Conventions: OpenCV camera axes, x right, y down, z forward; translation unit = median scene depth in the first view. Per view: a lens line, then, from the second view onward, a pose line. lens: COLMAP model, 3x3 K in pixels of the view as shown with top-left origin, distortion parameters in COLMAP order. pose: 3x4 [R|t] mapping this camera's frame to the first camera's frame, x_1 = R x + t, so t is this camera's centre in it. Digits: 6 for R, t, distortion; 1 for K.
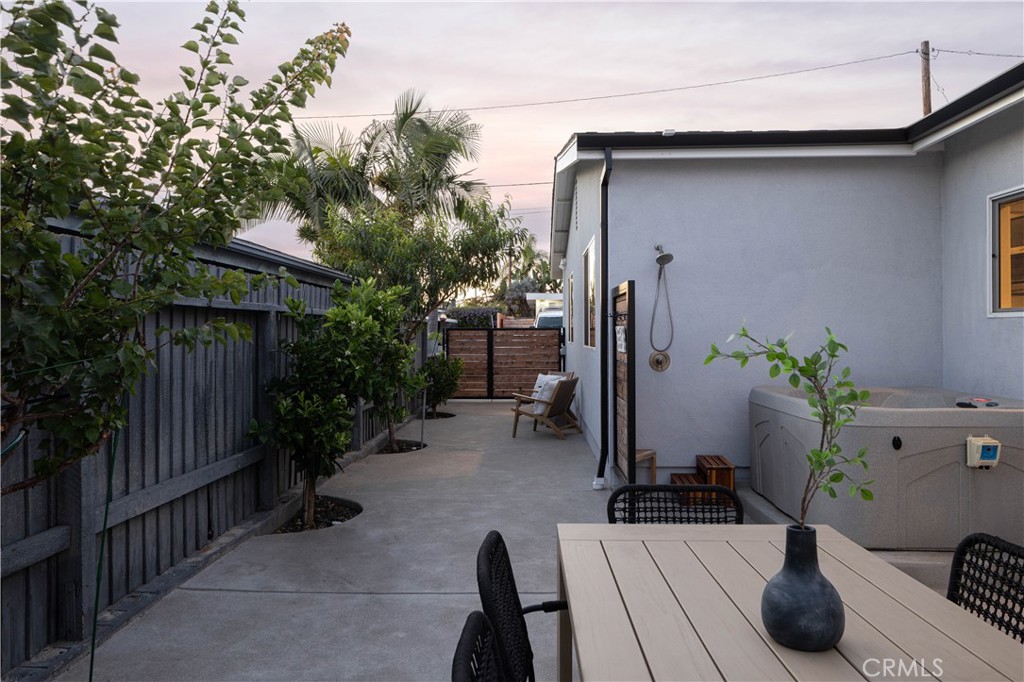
lens RADIAL K [[694.2, 0, 503.8], [0, 694.2, 332.5], [0, 0, 1]] dist [-0.013388, -0.000303]
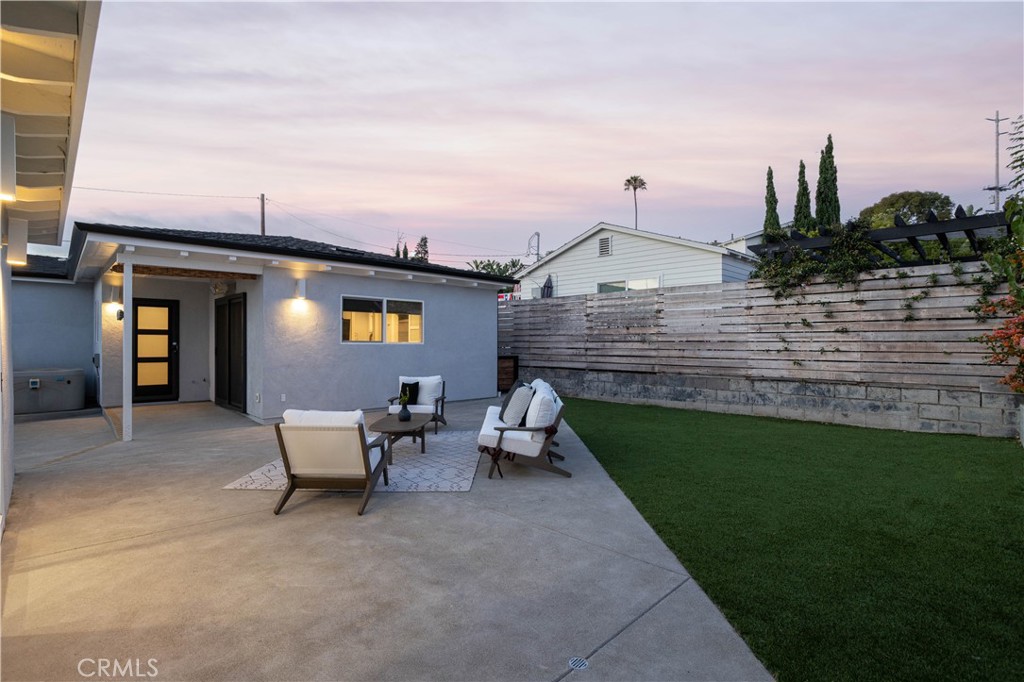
lens RADIAL K [[491.1, 0, 502.3], [0, 491.1, 341.0], [0, 0, 1]] dist [-0.038773, 0.017978]
pose [[0.708868, 0.006842, 0.705308, 0.589720], [-0.006089, 0.999975, -0.003581, -0.037759], [-0.705315, -0.001756, 0.708892, -2.034184]]
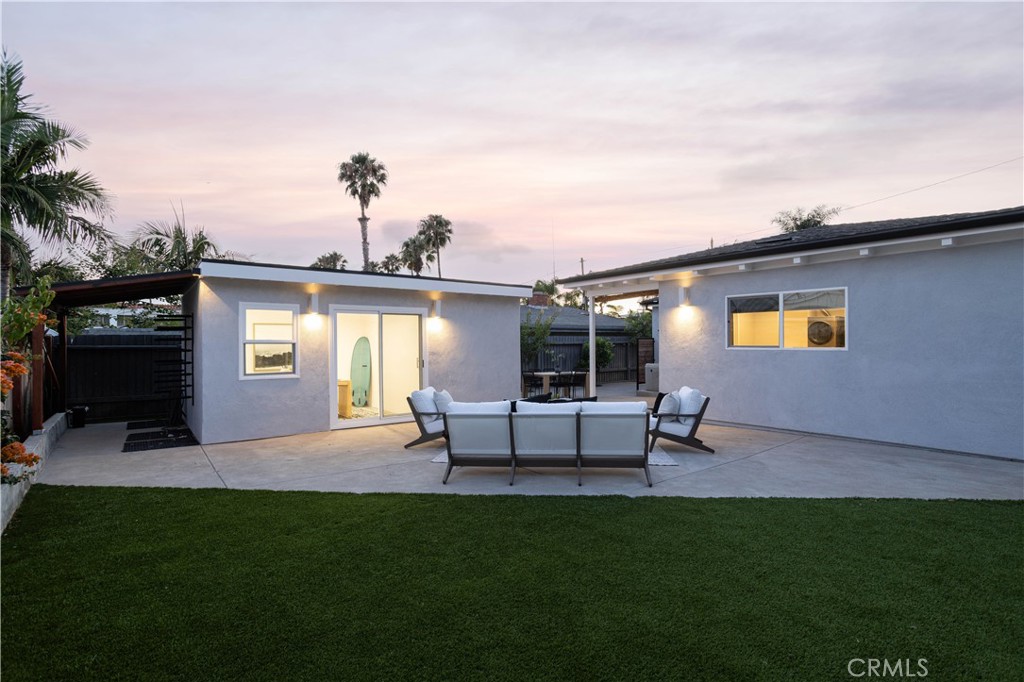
lens RADIAL K [[491.1, 0, 517.0], [0, 491.1, 346.1], [0, 0, 1]] dist [-0.038773, 0.017978]
pose [[0.641974, 0.004464, -0.766713, 2.538059], [0.005558, 0.999930, 0.010476, -0.065106], [0.766706, -0.010986, 0.641904, -1.950770]]
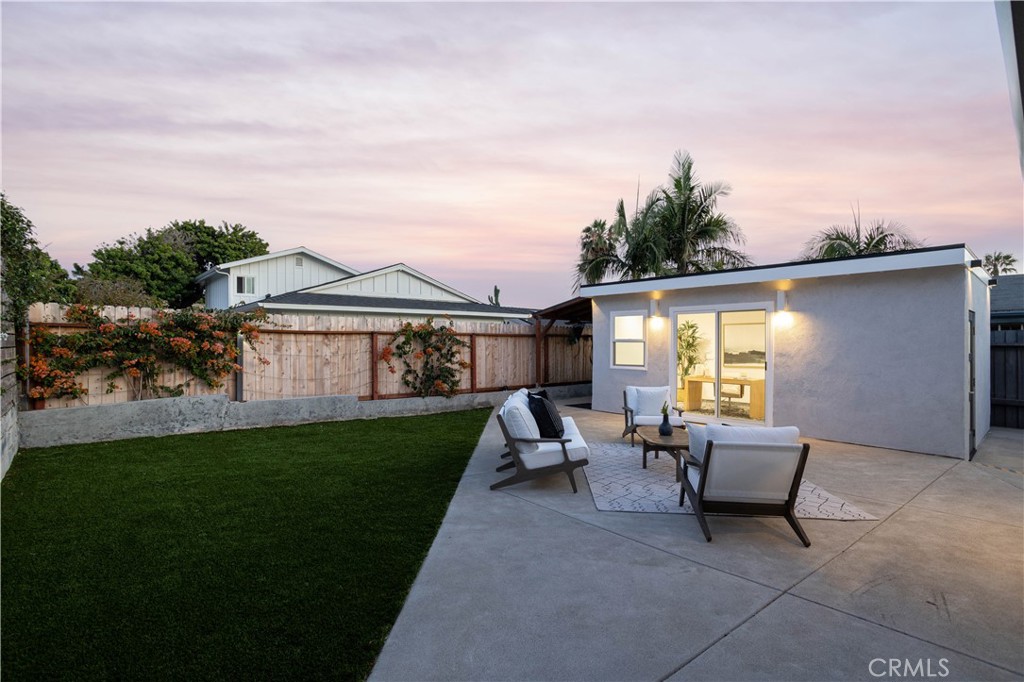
lens RADIAL K [[491.1, 0, 501.7], [0, 491.1, 341.0], [0, 0, 1]] dist [-0.038773, 0.017978]
pose [[-0.735580, -0.000911, -0.677437, 2.603031], [0.003160, 0.999984, -0.004775, -0.056743], [0.677431, -0.005653, -0.735565, -0.180755]]
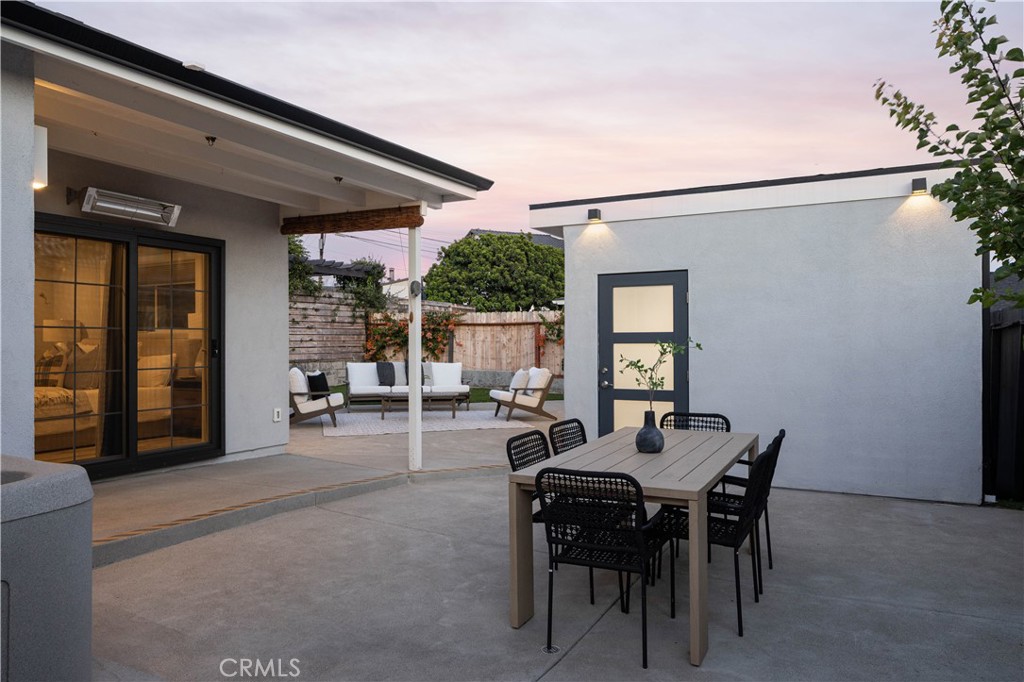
lens RADIAL K [[692.4, 0, 521.8], [0, 692.4, 338.7], [0, 0, 1]] dist [-0.037829, -0.001438]
pose [[-0.896035, 0.006750, 0.443933, -0.082627], [0.004467, 0.999971, -0.006187, 0.003130], [-0.443962, -0.003561, -0.896039, 1.253103]]
